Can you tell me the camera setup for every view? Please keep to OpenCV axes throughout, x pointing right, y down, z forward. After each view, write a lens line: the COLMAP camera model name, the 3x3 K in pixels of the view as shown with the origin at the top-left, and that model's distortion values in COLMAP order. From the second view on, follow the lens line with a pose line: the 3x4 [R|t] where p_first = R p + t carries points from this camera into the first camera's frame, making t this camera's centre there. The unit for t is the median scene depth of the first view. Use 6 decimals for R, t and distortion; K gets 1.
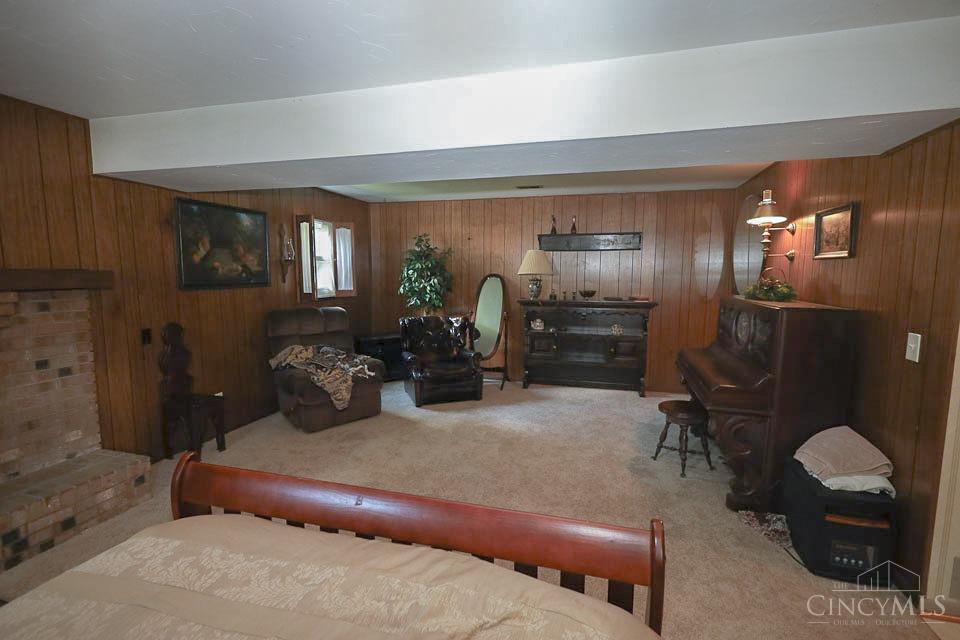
lens RADIAL K [[443.7, 0, 482.3], [0, 443.7, 318.9], [0, 0, 1]] dist [0.004534, 0.000923]
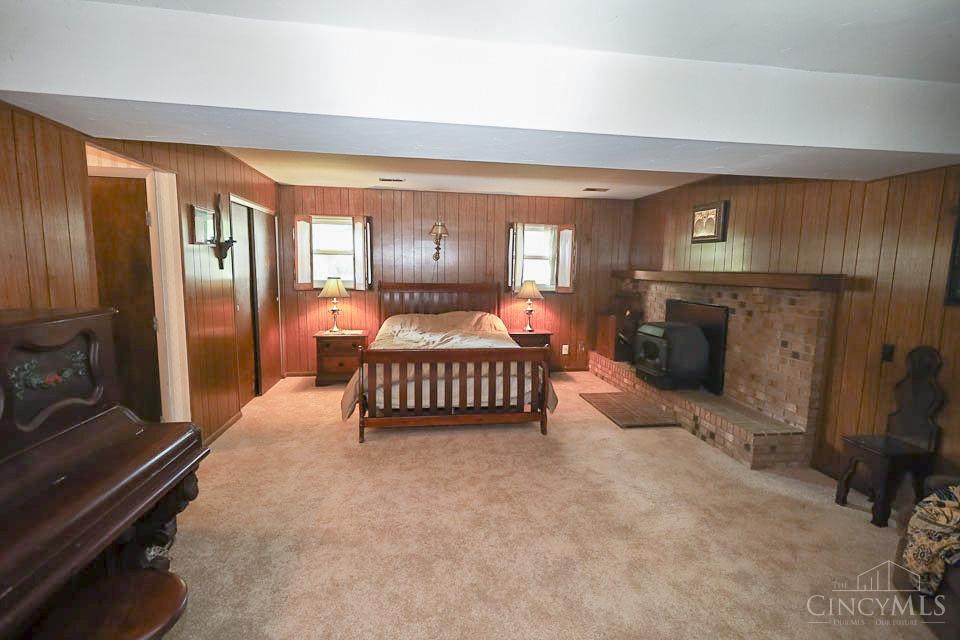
lens RADIAL K [[443.7, 0, 480.4], [0, 443.7, 319.4], [0, 0, 1]] dist [0.004534, 0.000923]
pose [[-0.900006, 0.029420, -0.434884, 0.422331], [-0.073748, 0.973057, 0.218452, -0.195827], [0.429593, 0.228680, -0.873587, 1.757071]]
